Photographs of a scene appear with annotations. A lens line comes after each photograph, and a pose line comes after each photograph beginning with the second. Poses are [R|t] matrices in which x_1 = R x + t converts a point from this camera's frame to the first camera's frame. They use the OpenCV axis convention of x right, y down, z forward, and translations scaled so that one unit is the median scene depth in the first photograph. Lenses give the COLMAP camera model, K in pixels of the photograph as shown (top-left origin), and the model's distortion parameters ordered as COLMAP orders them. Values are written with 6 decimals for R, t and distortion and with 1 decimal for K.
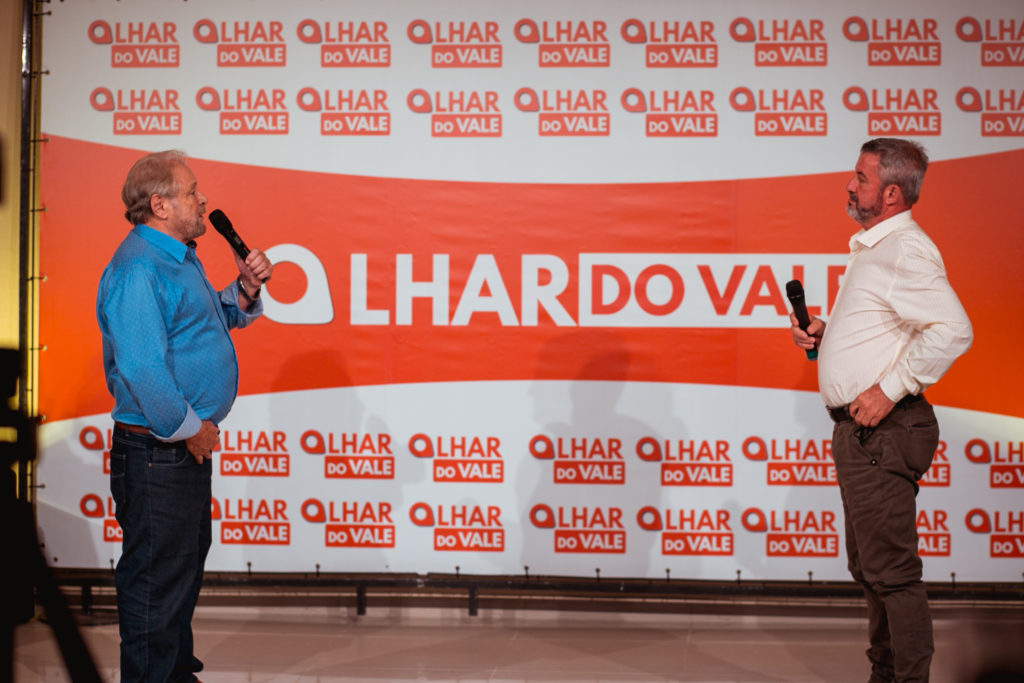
lens RADIAL K [[2519.4, 0, 541.0], [0, 2519.4, 323.2], [0, 0, 1]] dist [-0.116618, 0.000000]
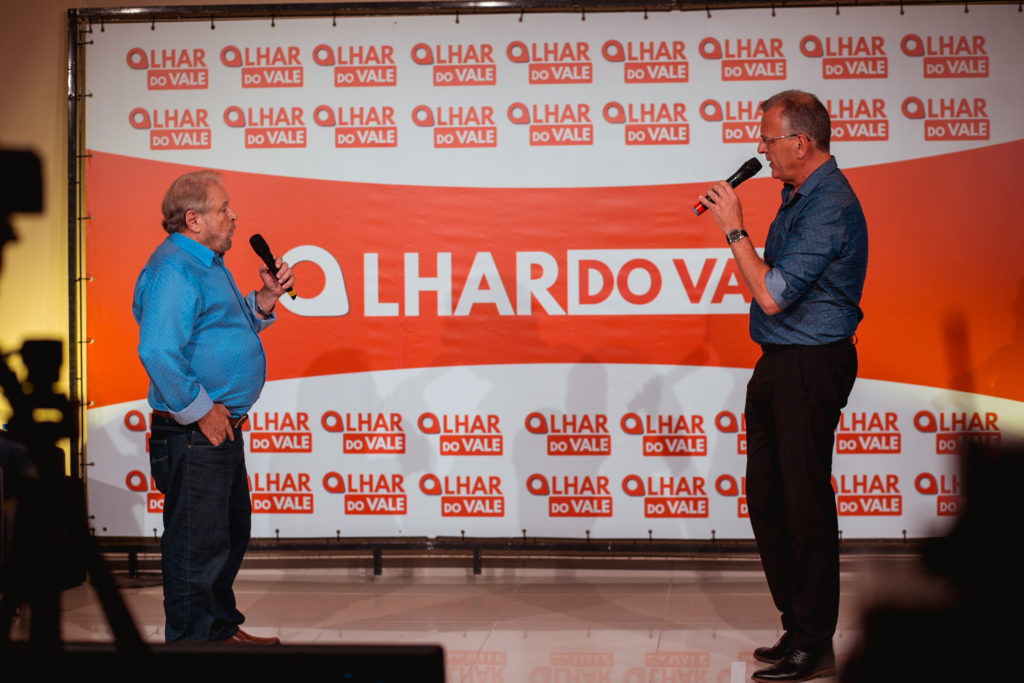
lens RADIAL K [[2519.4, 0, 513.4], [0, 2519.4, 333.1], [0, 0, 1]] dist [-0.116618, 0.000000]
pose [[0.999757, -0.014112, -0.016912, 0.009627], [0.014365, 0.999785, 0.014932, -0.007829], [0.016697, -0.015171, 0.999745, -0.121526]]
